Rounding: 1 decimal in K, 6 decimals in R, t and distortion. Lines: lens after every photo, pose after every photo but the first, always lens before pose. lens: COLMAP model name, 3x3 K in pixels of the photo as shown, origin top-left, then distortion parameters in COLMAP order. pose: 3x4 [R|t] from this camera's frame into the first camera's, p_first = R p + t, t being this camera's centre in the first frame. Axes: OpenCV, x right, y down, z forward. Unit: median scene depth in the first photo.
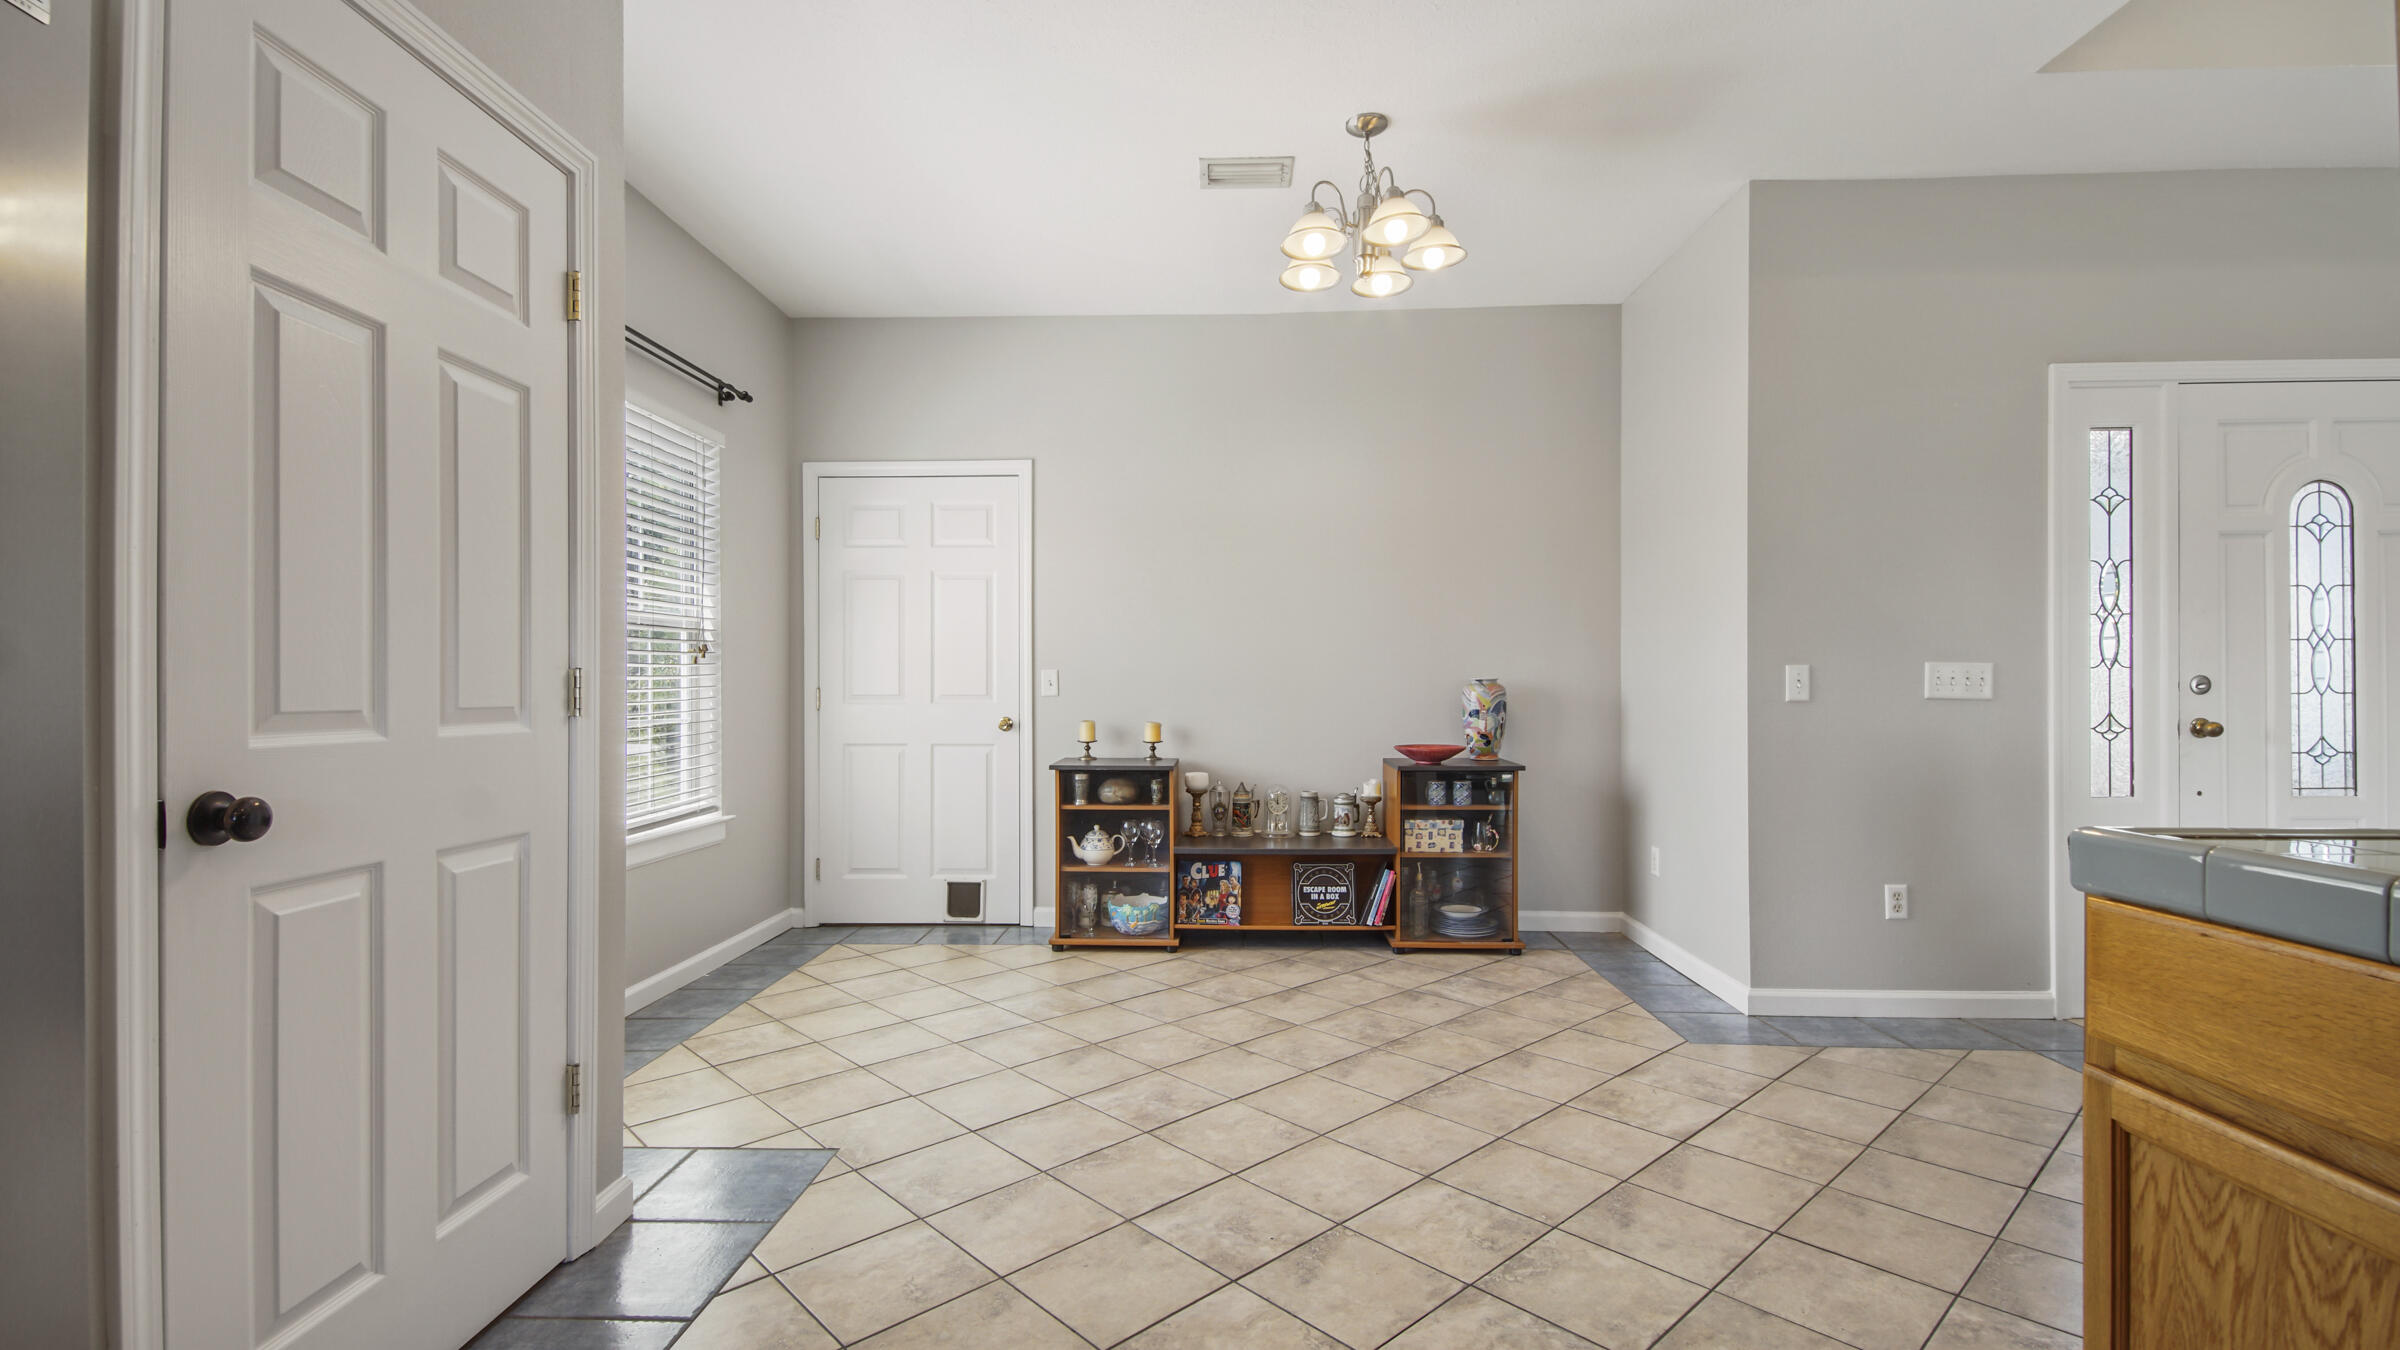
lens RADIAL K [[1041.2, 0, 1213.7], [0, 1041.2, 690.5], [0, 0, 1]] dist [0.029684, -0.017116]
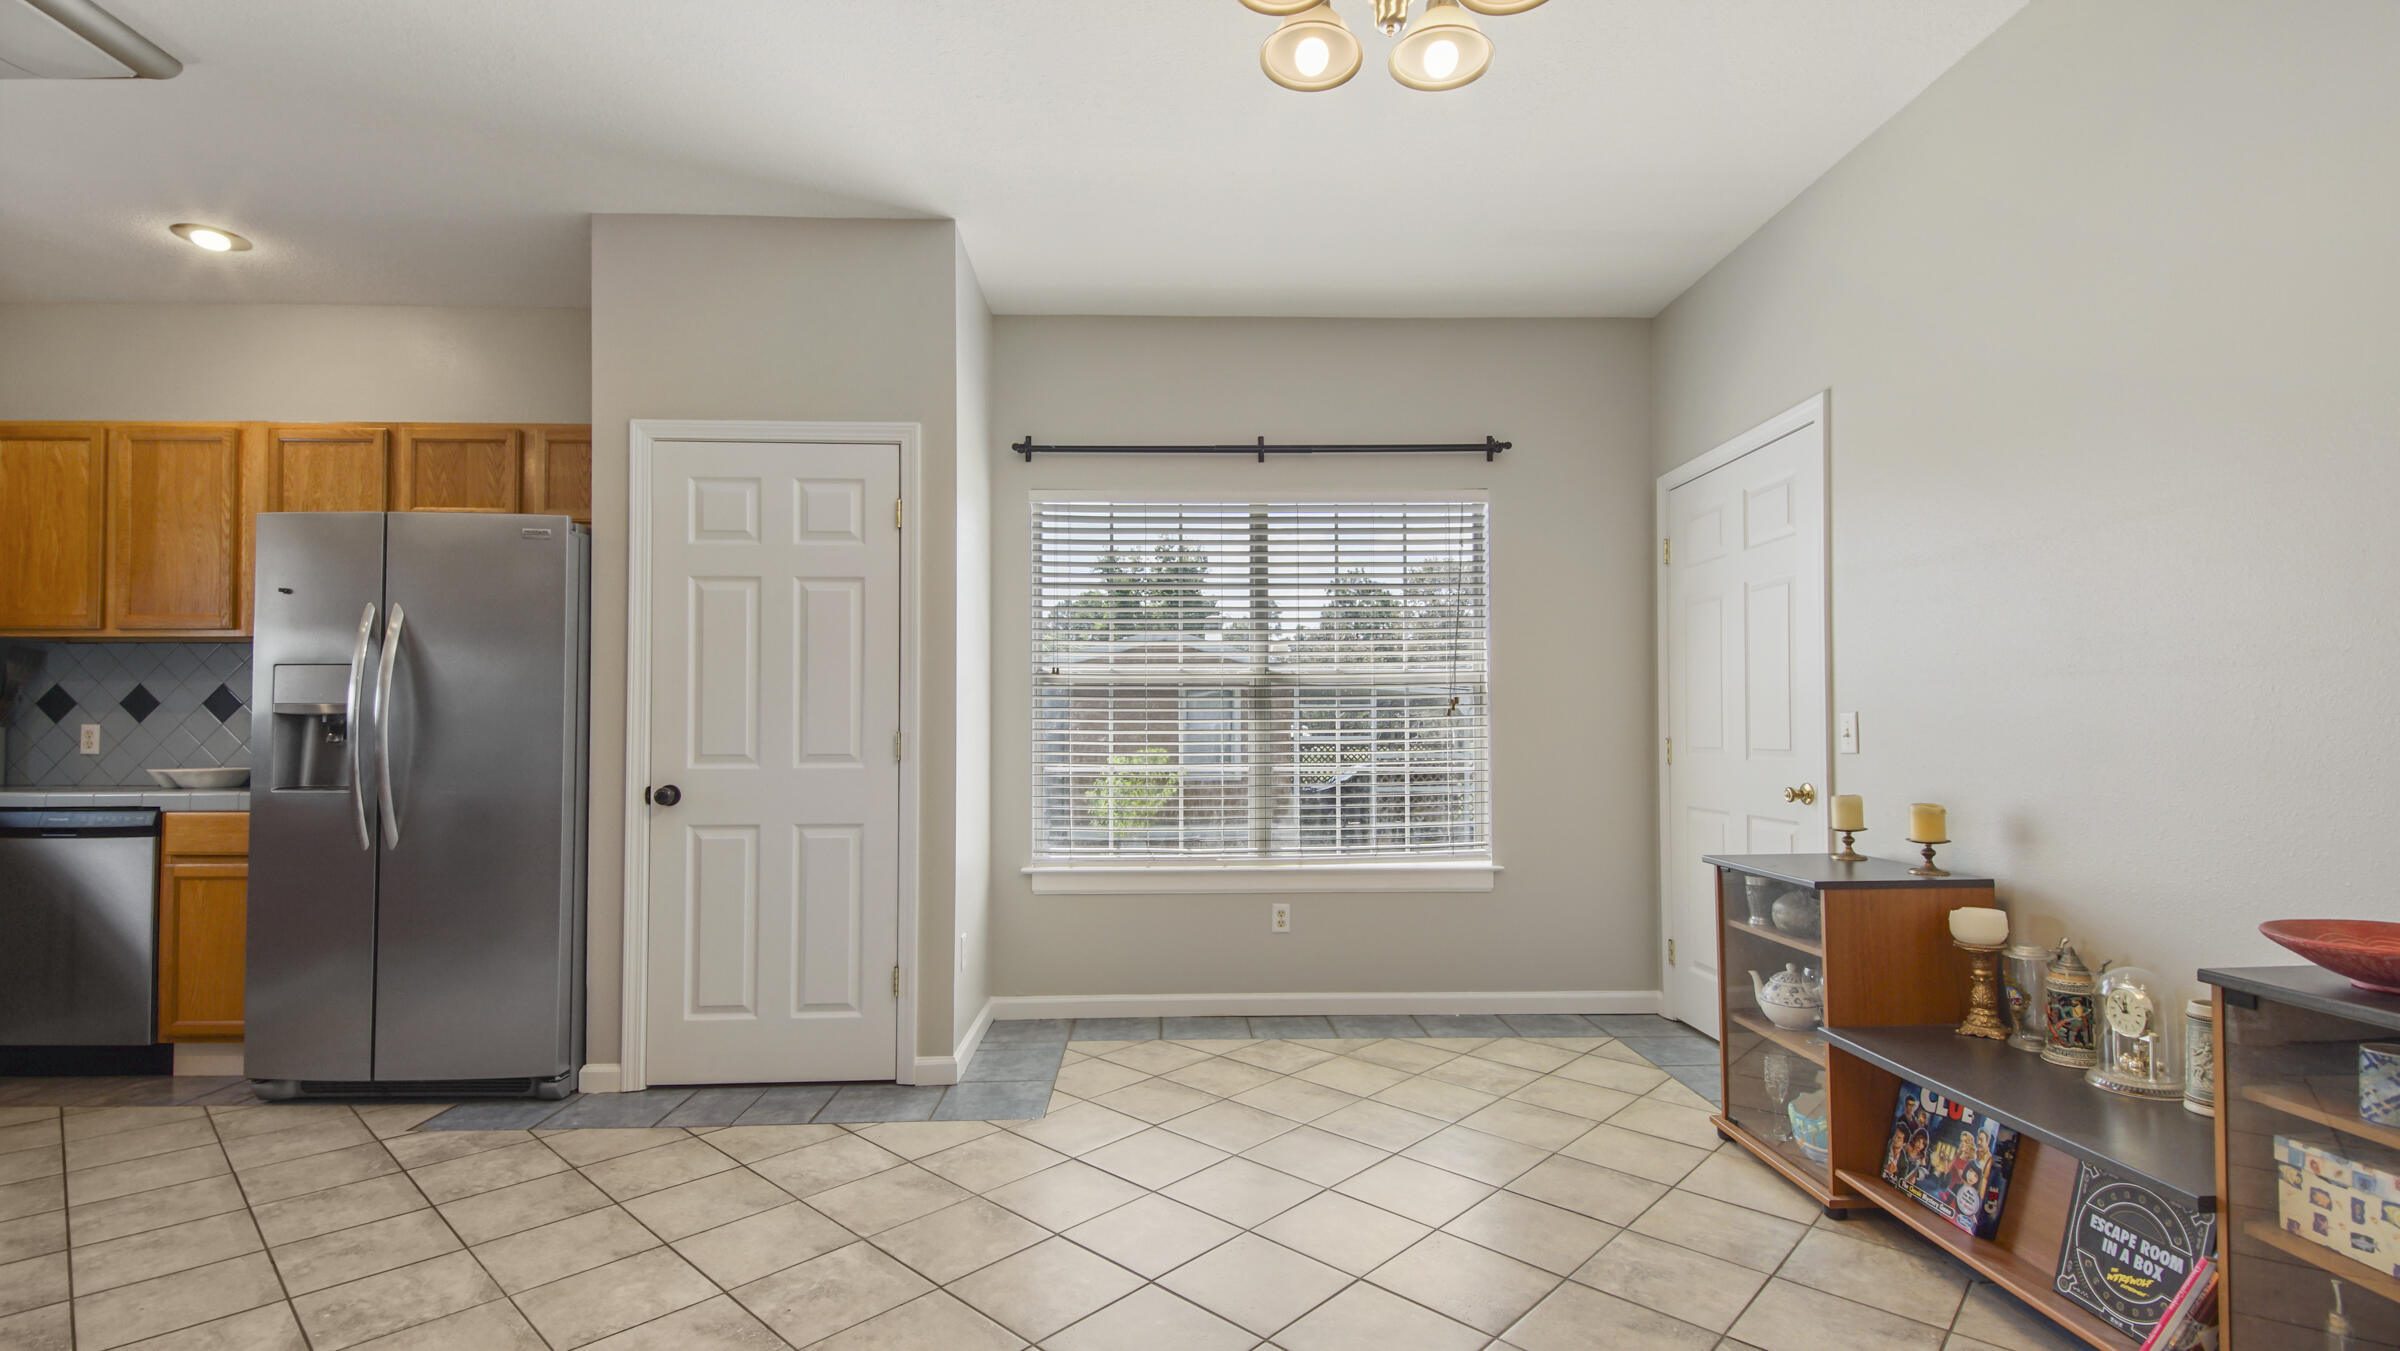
lens RADIAL K [[1058.2, 0, 1190.8], [0, 1058.2, 720.5], [0, 0, 1]] dist [0.026677, -0.017384]
pose [[0.063276, -0.012089, -0.997923, 0.636210], [0.001436, 0.999927, -0.012023, -0.010415], [0.997995, -0.000672, 0.063289, 0.769771]]
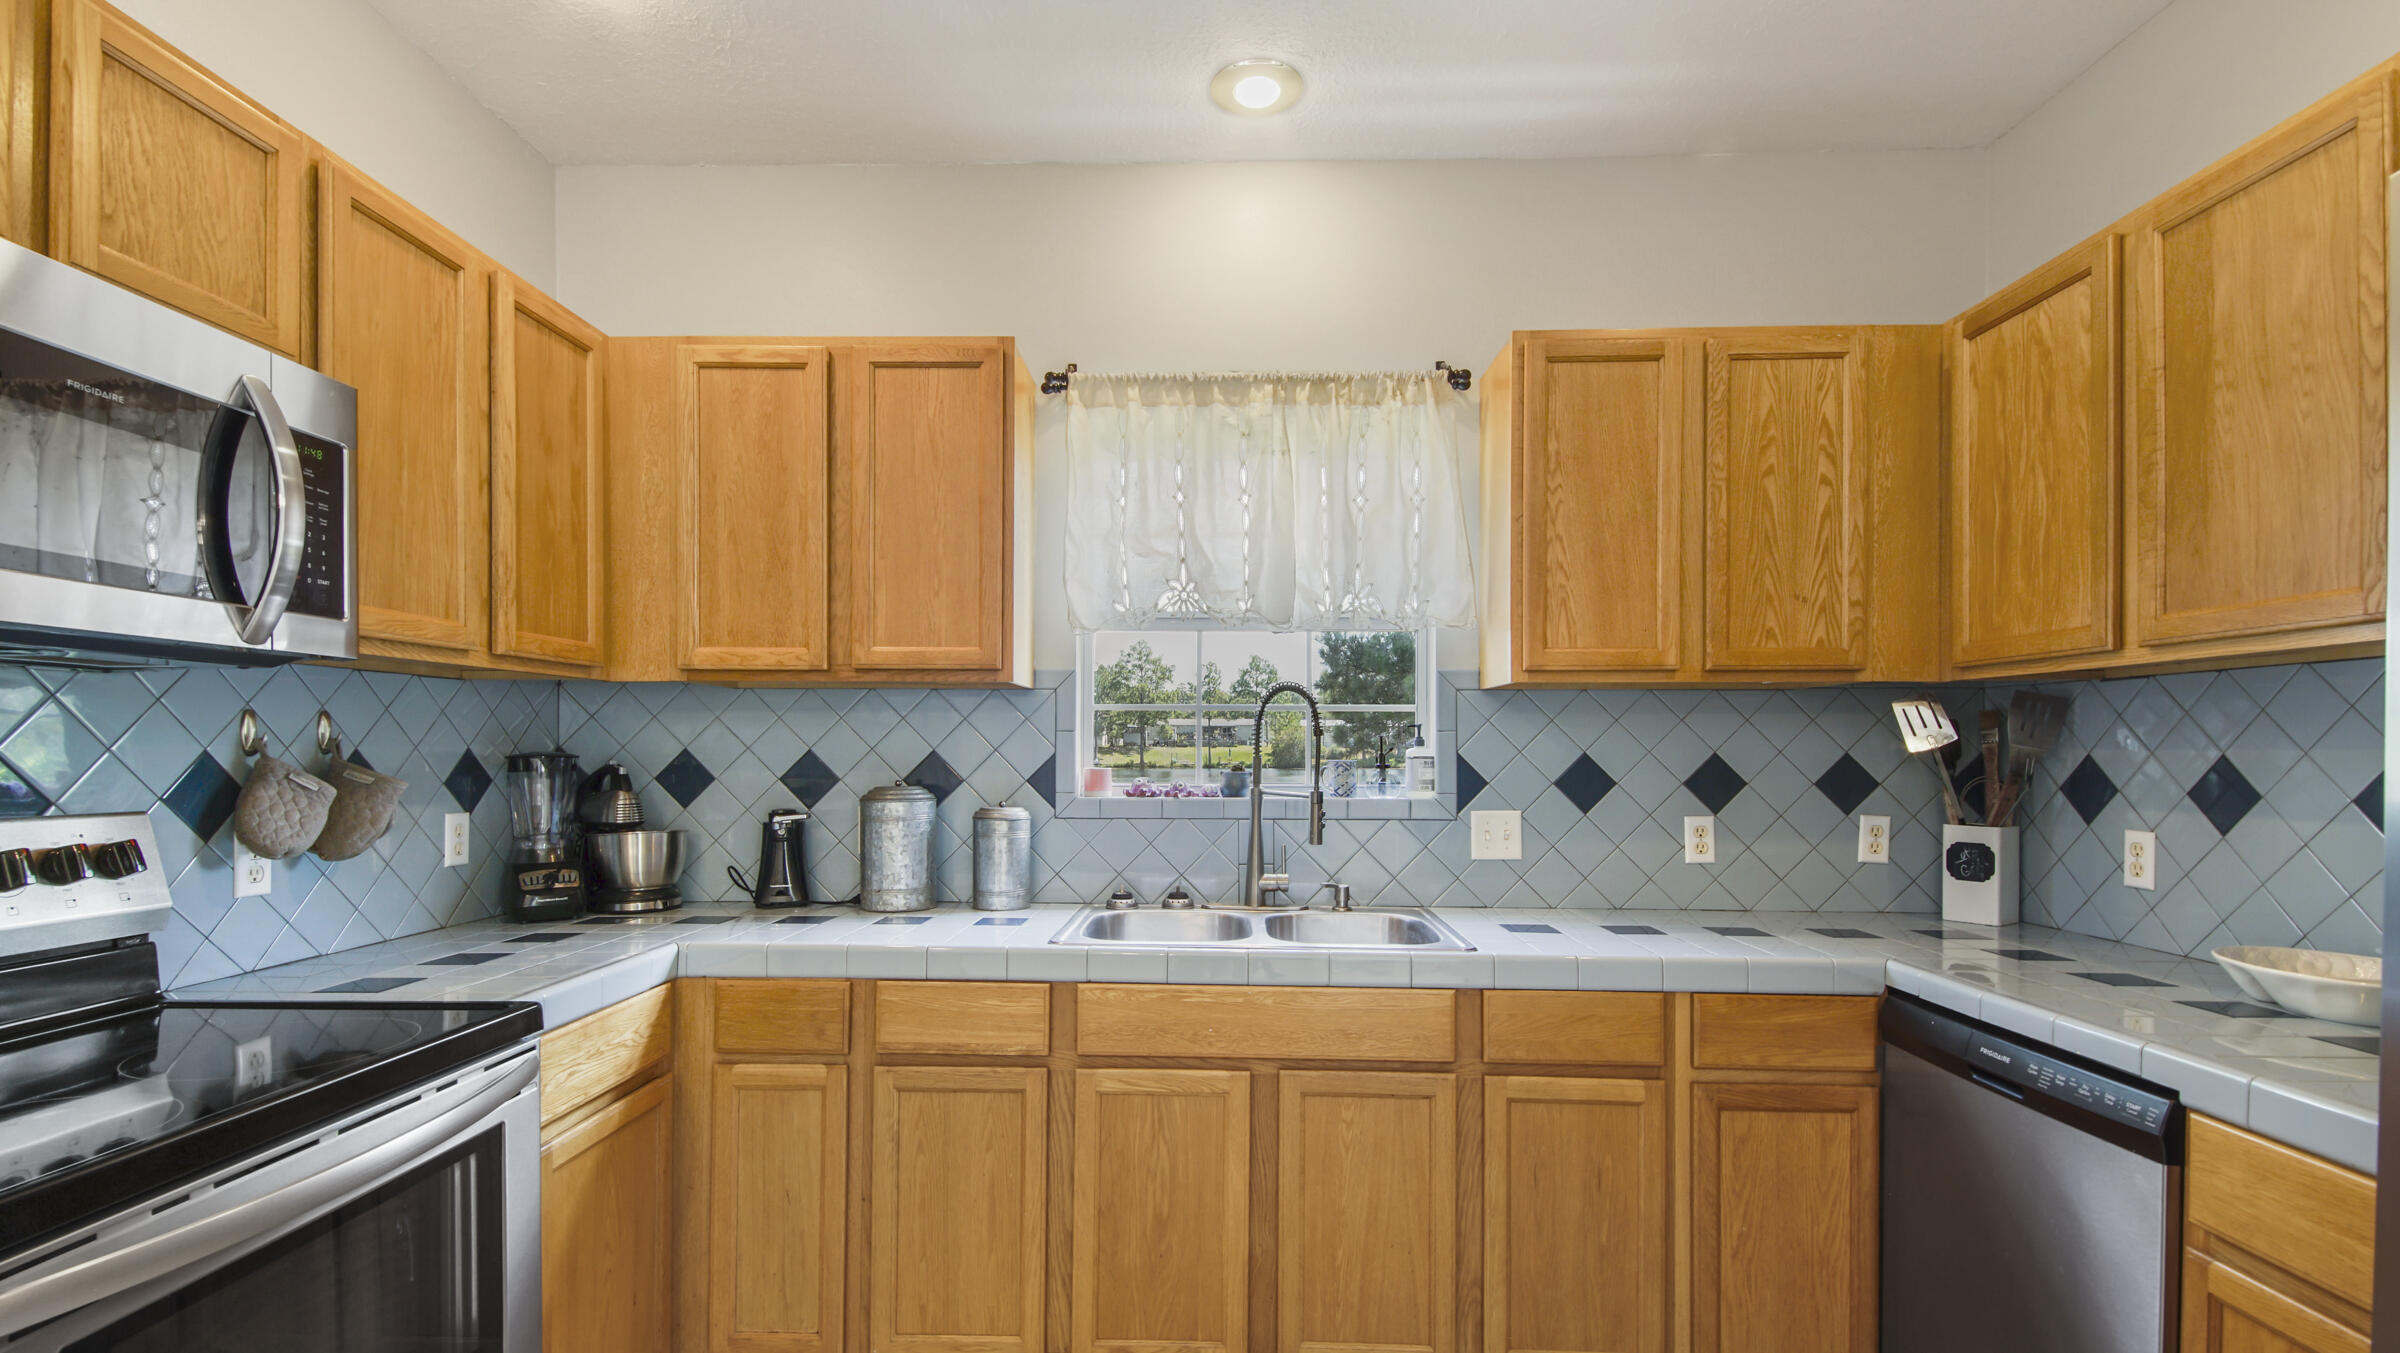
lens RADIAL K [[1078.7, 0, 1196.0], [0, 1078.7, 748.7], [0, 0, 1]] dist [0.037296, -0.018207]
pose [[-0.999999, -0.001254, 0.000574, -0.047594], [-0.001256, 0.999995, -0.002794, -0.066102], [-0.000571, -0.002794, -0.999996, 0.285919]]
